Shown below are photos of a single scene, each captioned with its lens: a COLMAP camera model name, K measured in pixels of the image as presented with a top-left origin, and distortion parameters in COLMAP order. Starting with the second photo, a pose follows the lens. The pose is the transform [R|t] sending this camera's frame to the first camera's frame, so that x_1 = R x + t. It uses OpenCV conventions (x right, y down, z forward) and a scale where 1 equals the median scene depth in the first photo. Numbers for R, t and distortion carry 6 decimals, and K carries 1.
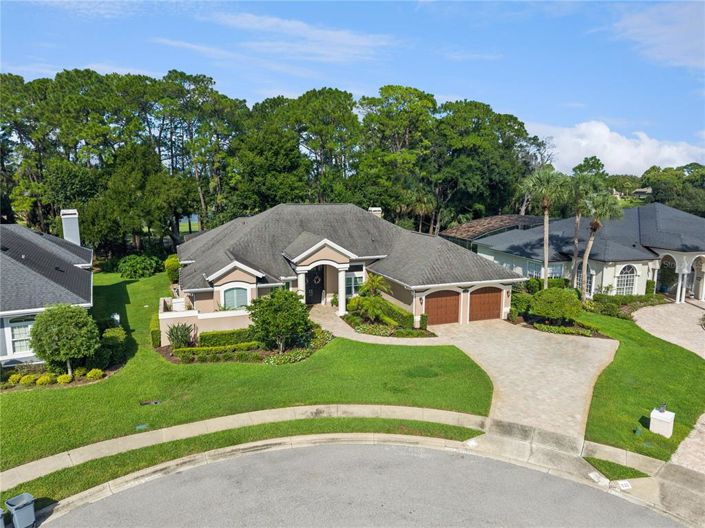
lens RADIAL K [[477.3, 0, 352.5], [0, 477.3, 264.0], [0, 0, 1]] dist [0.011632, 0.000605]
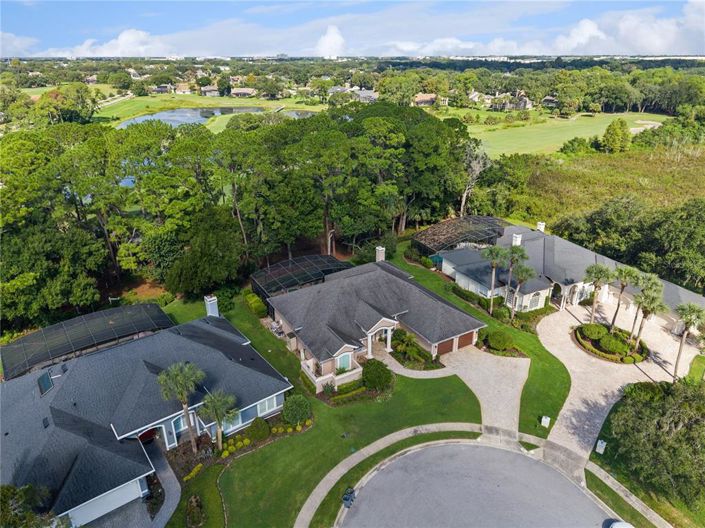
lens RADIAL K [[477.3, 0, 352.5], [0, 477.3, 264.0], [0, 0, 1]] dist [0.011632, 0.000605]
pose [[0.985080, -0.077226, 0.153800, -0.433543], [0.037449, 0.968440, 0.246416, -0.699296], [-0.167975, -0.236980, 0.956883, -0.665463]]
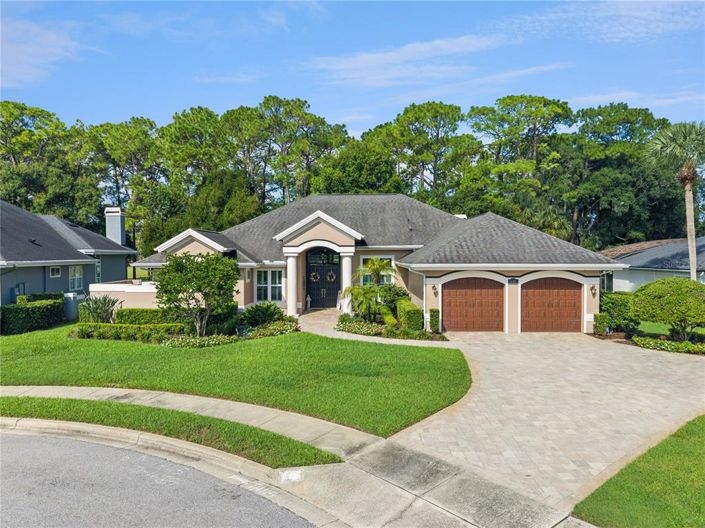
lens RADIAL K [[477.3, 0, 352.5], [0, 477.3, 264.0], [0, 0, 1]] dist [0.011632, 0.000605]
pose [[0.935872, -0.000541, -0.352339, 0.261255], [-0.050993, 0.989263, -0.136964, 0.132664], [0.348629, 0.146147, 0.925796, 0.321619]]
